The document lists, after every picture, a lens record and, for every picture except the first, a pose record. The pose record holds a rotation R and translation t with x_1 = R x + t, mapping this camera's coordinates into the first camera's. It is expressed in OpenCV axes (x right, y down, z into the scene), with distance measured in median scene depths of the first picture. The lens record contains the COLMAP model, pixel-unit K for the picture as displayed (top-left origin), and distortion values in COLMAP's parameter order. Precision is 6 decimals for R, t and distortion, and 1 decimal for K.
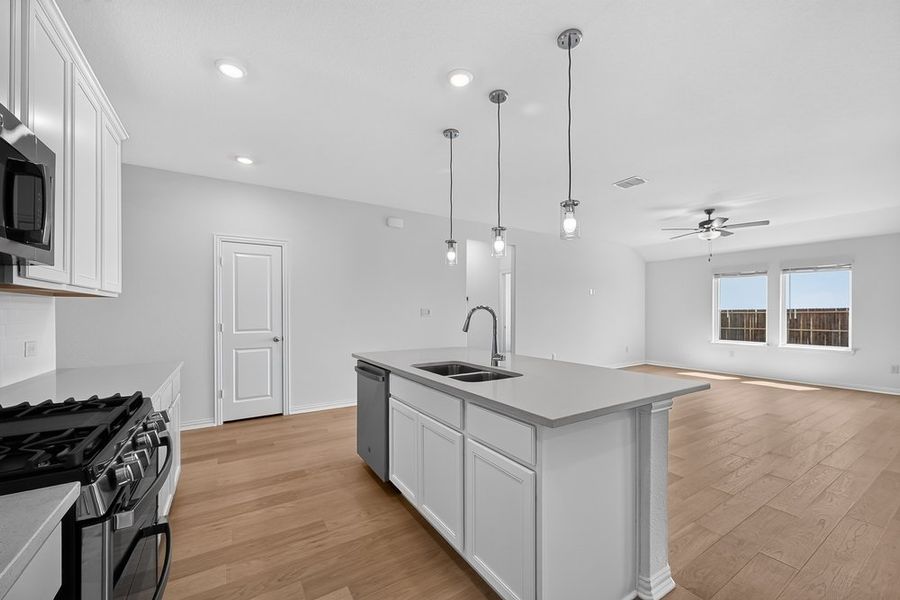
lens RADIAL K [[355.1, 0, 452.4], [0, 355.1, 310.6], [0, 0, 1]] dist [0.000042, 0.000030]
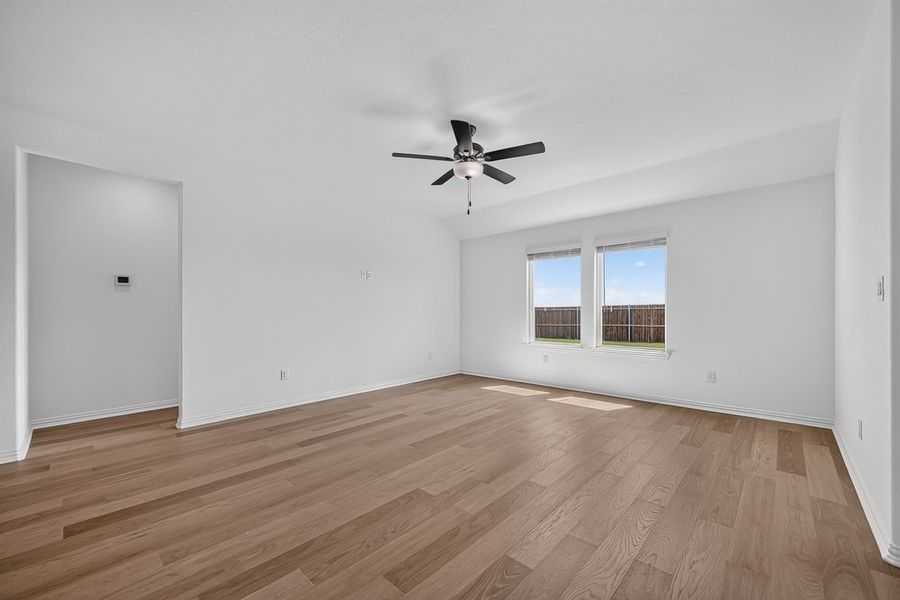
lens RADIAL K [[355.1, 0, 452.4], [0, 355.1, 310.6], [0, 0, 1]] dist [0.000042, 0.000030]
pose [[0.968046, -0.004233, 0.250738, 0.497880], [0.004572, 0.999989, -0.000770, 0.021957], [-0.250732, 0.001892, 0.968055, 0.387516]]
